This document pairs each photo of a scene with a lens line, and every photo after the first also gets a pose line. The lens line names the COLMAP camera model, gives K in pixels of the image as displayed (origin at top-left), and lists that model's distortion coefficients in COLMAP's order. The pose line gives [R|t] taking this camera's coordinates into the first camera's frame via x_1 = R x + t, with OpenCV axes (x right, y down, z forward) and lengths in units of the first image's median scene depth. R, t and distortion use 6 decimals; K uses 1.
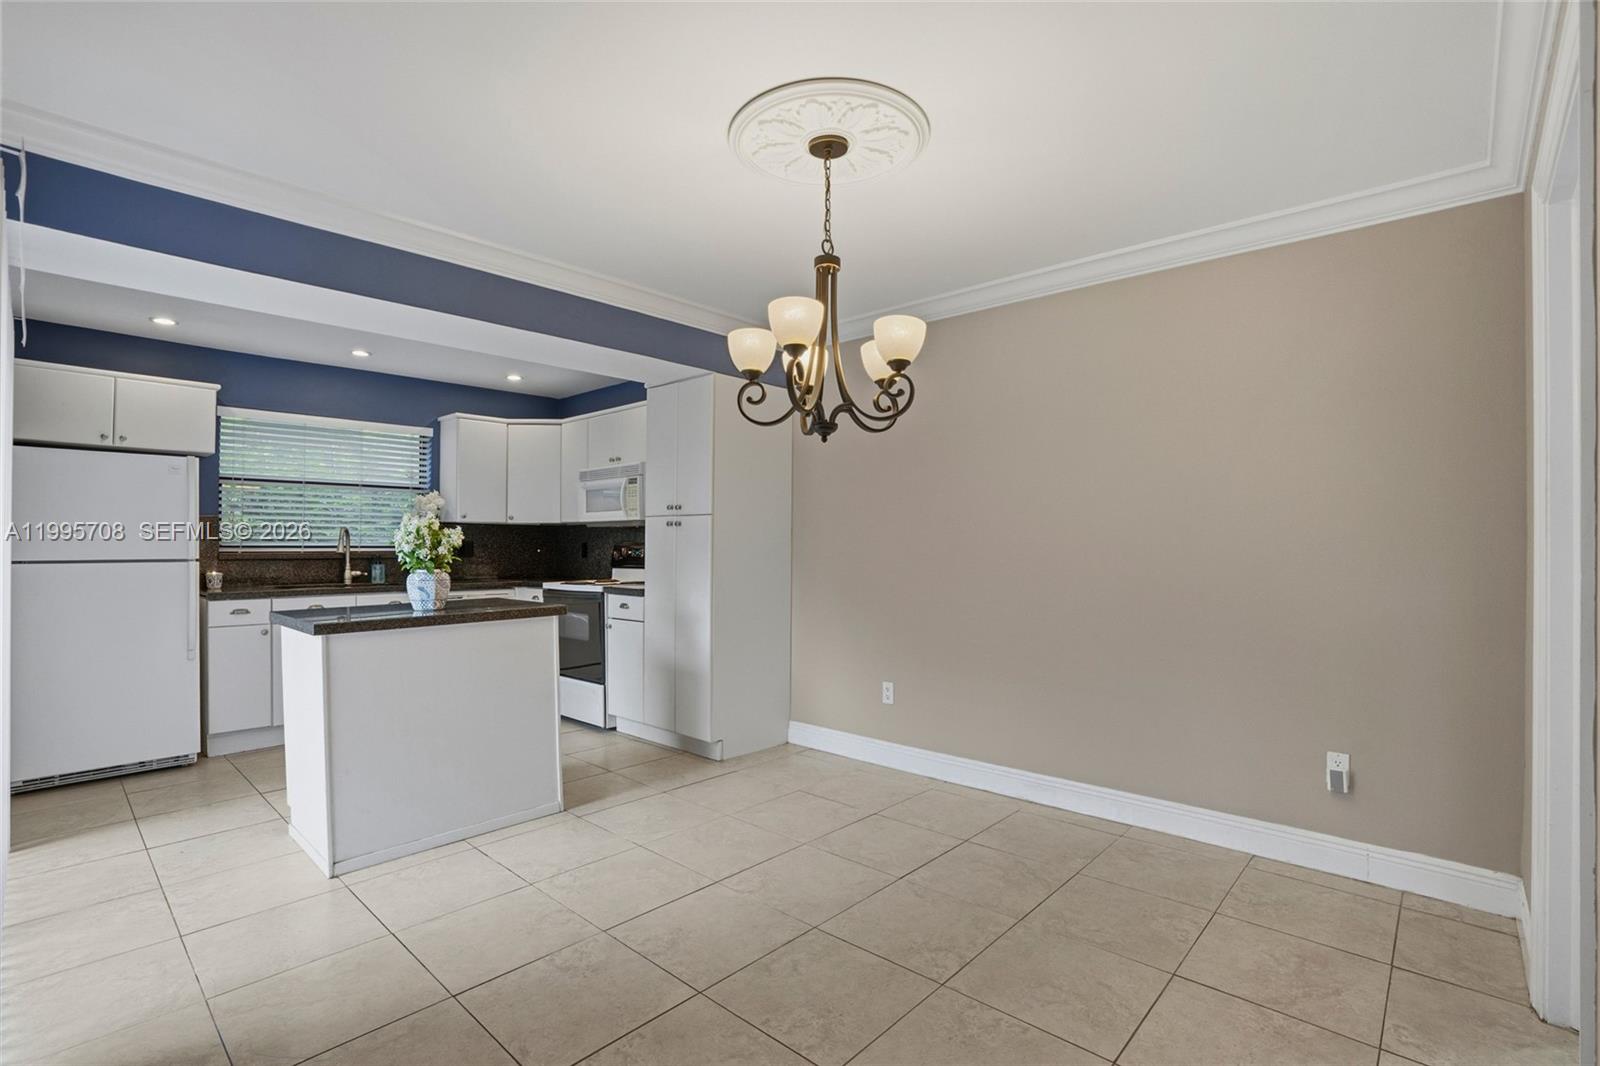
lens RADIAL K [[744.5, 0, 788.3], [0, 744.5, 539.6], [0, 0, 1]] dist [-0.057553, 0.021743]
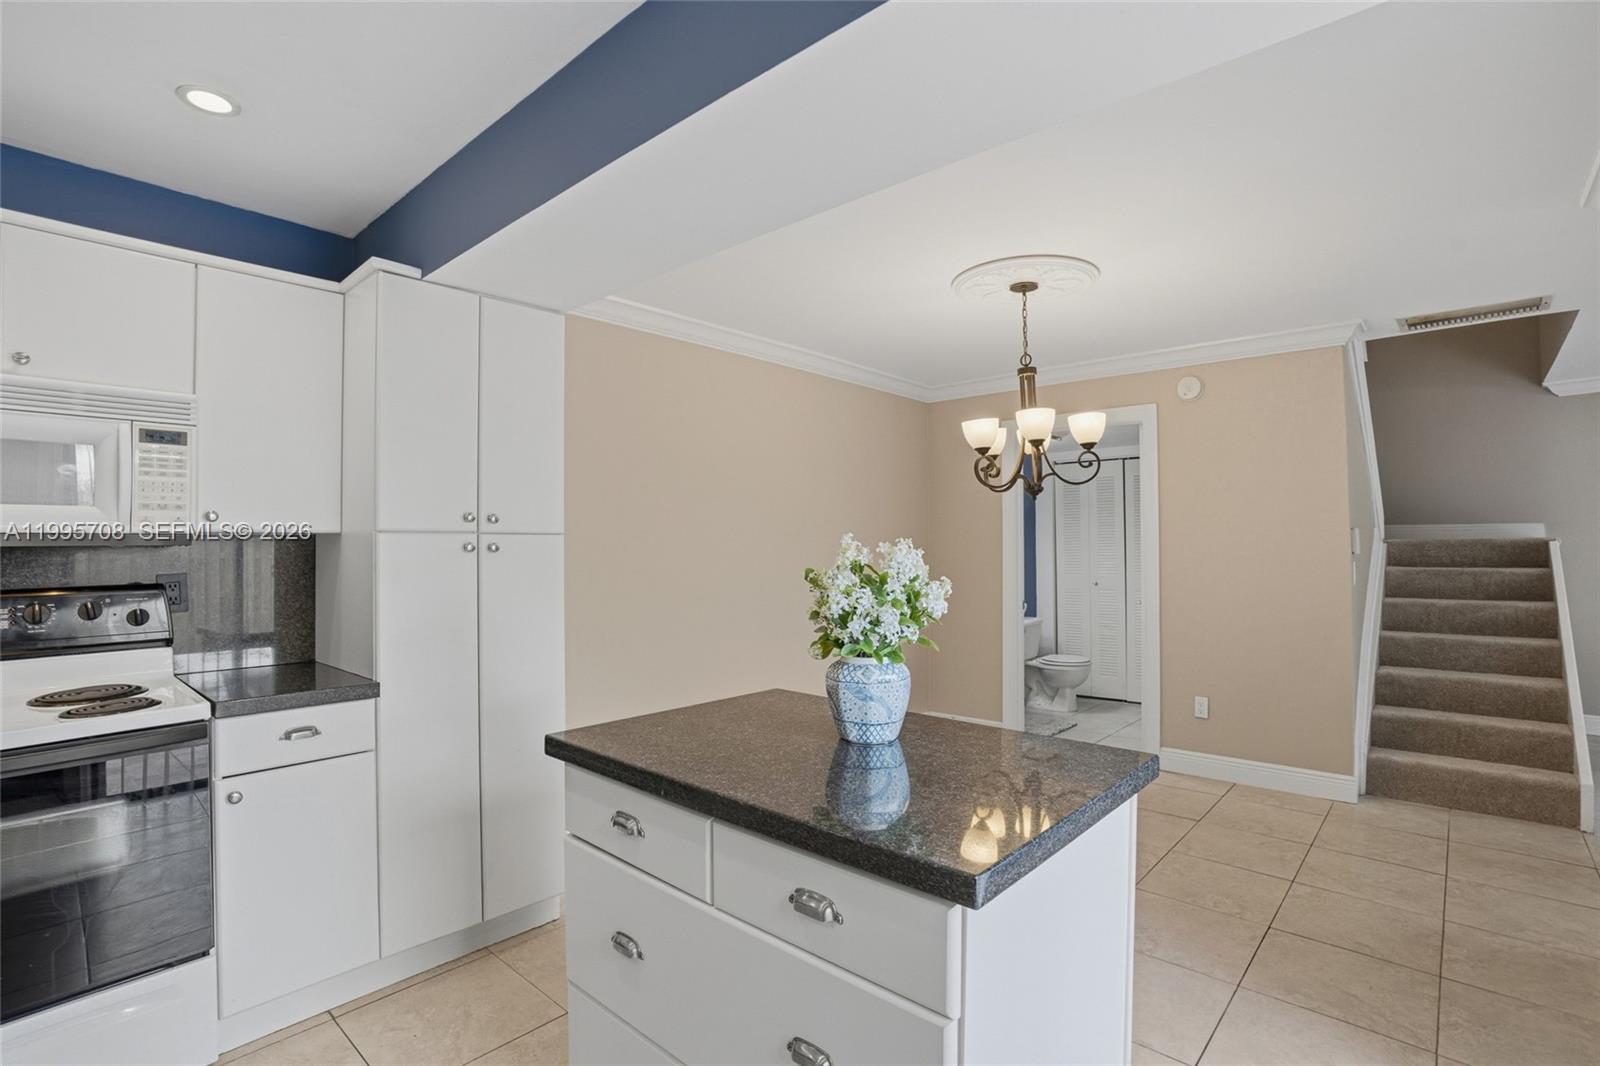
lens RADIAL K [[744.5, 0, 788.3], [0, 744.5, 539.6], [0, 0, 1]] dist [-0.057553, 0.021743]
pose [[0.000240, 0.006200, 0.999981, -0.589541], [0.001330, 0.999980, -0.006200, -0.019924], [-0.999999, 0.001332, 0.000231, 0.645479]]
